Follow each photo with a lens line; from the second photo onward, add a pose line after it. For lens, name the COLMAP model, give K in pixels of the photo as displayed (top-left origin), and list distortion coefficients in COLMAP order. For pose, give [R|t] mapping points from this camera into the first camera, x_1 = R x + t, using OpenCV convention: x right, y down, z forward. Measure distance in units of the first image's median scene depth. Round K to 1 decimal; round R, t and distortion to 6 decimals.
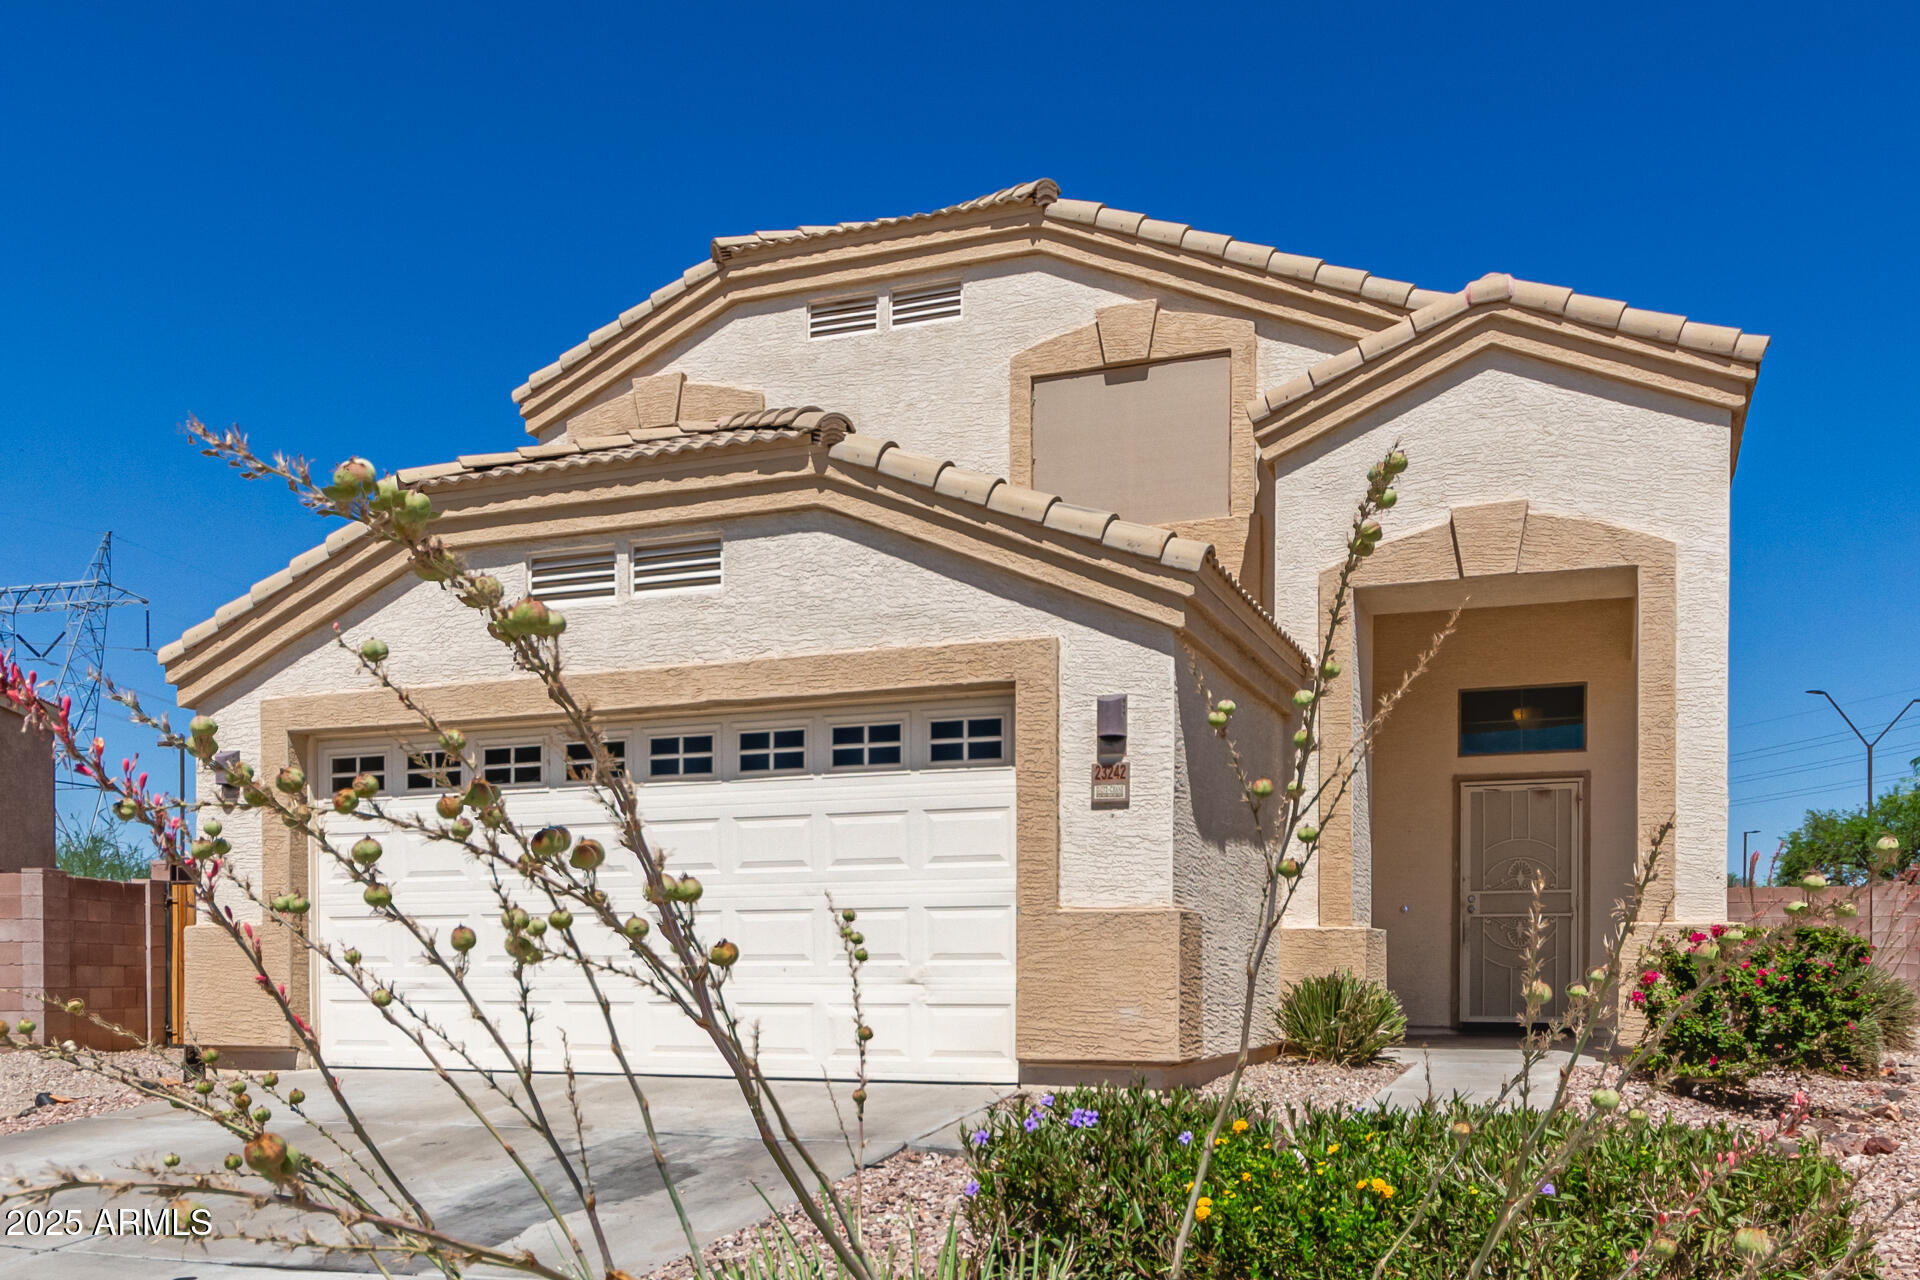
lens RADIAL K [[895.0, 0, 957.9], [0, 895.0, 659.8], [0, 0, 1]] dist [0.001090, 0.000771]
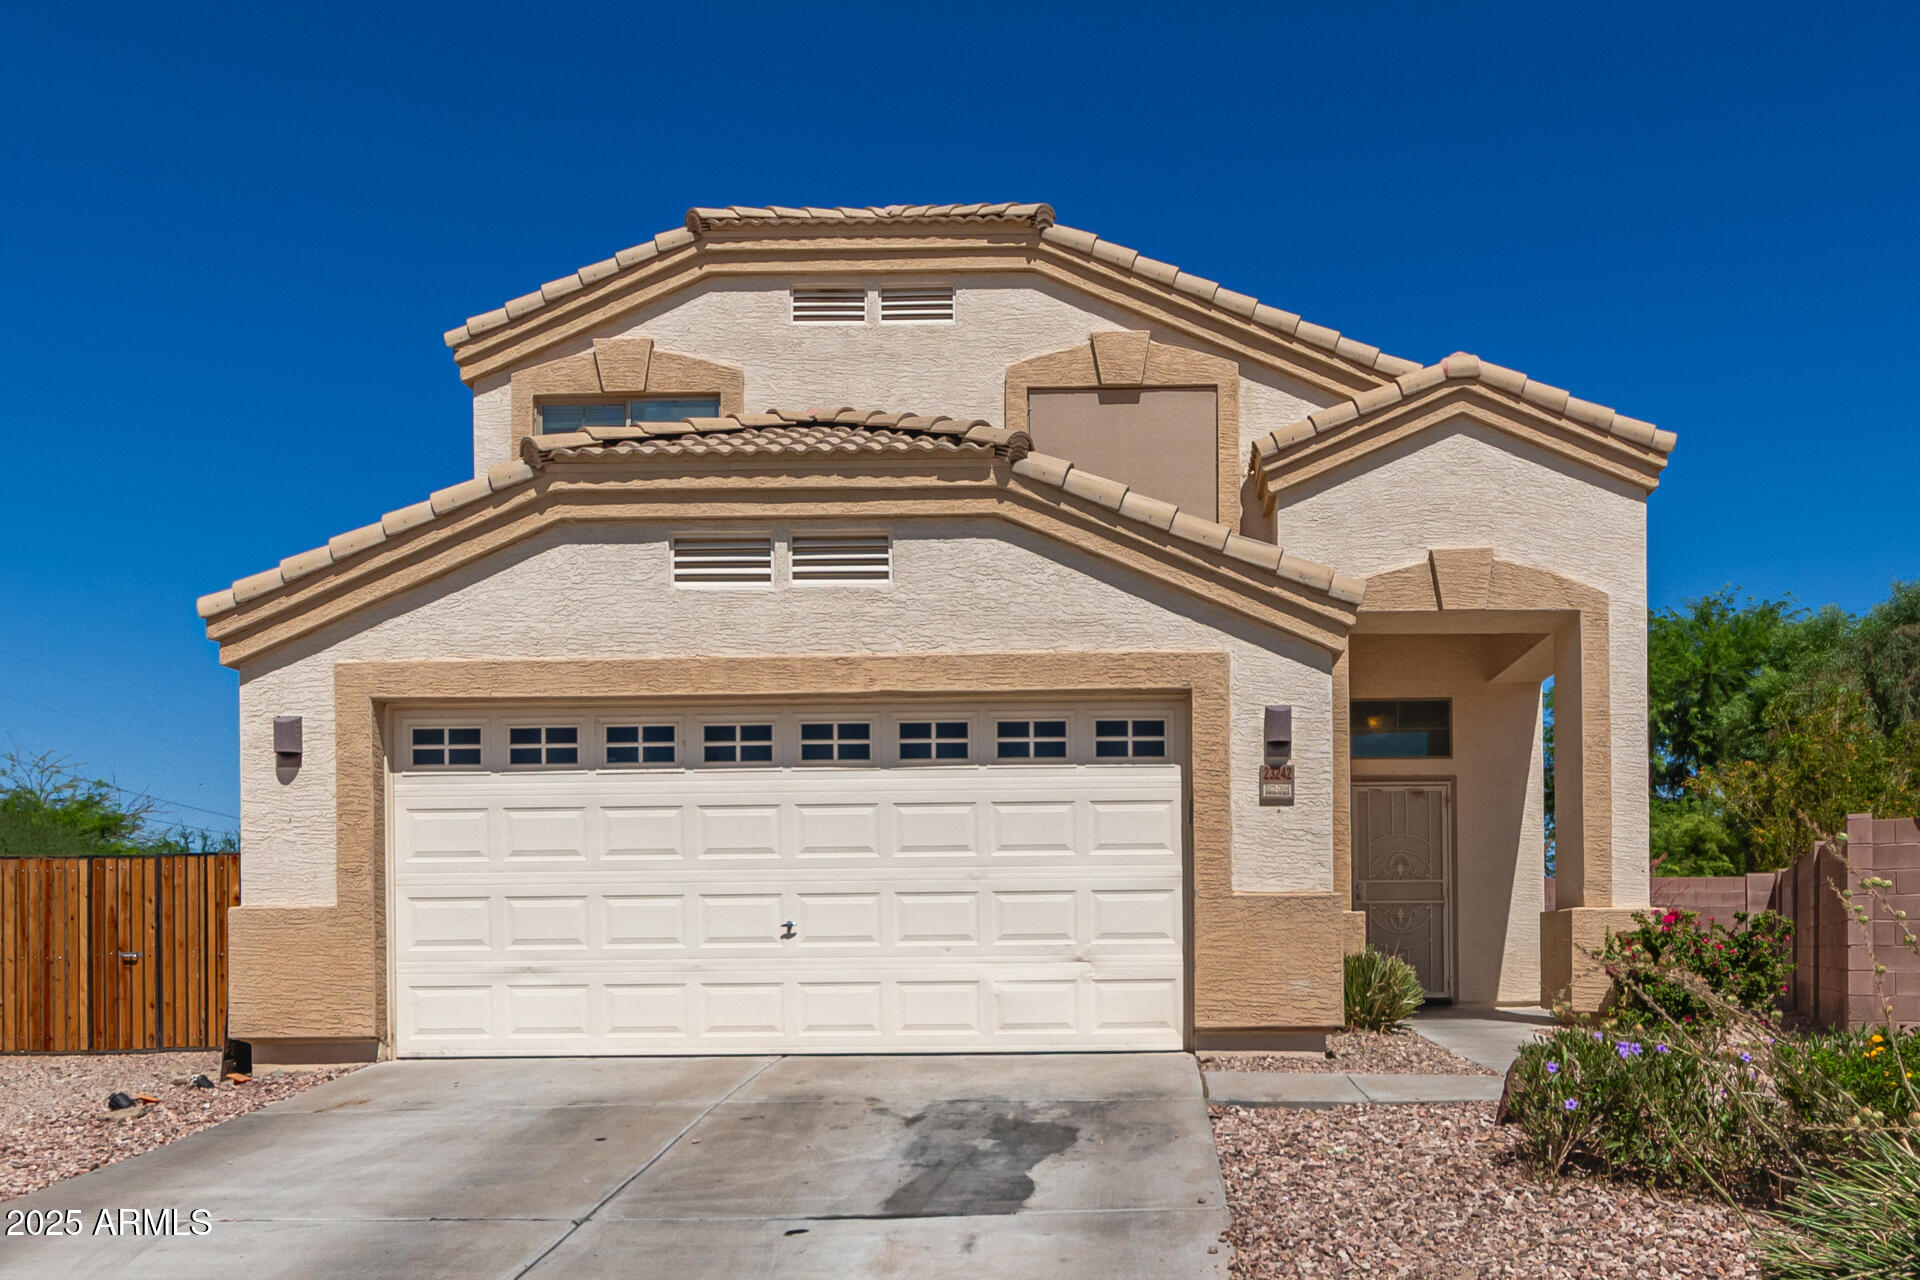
lens RADIAL K [[895.0, 0, 965.7], [0, 895.0, 621.5], [0, 0, 1]] dist [0.001090, 0.000771]
pose [[0.981036, 0.061308, 0.183874, -0.297683], [-0.056750, 0.997939, -0.029953, -0.007486], [-0.185332, 0.018950, 0.982493, -0.037608]]
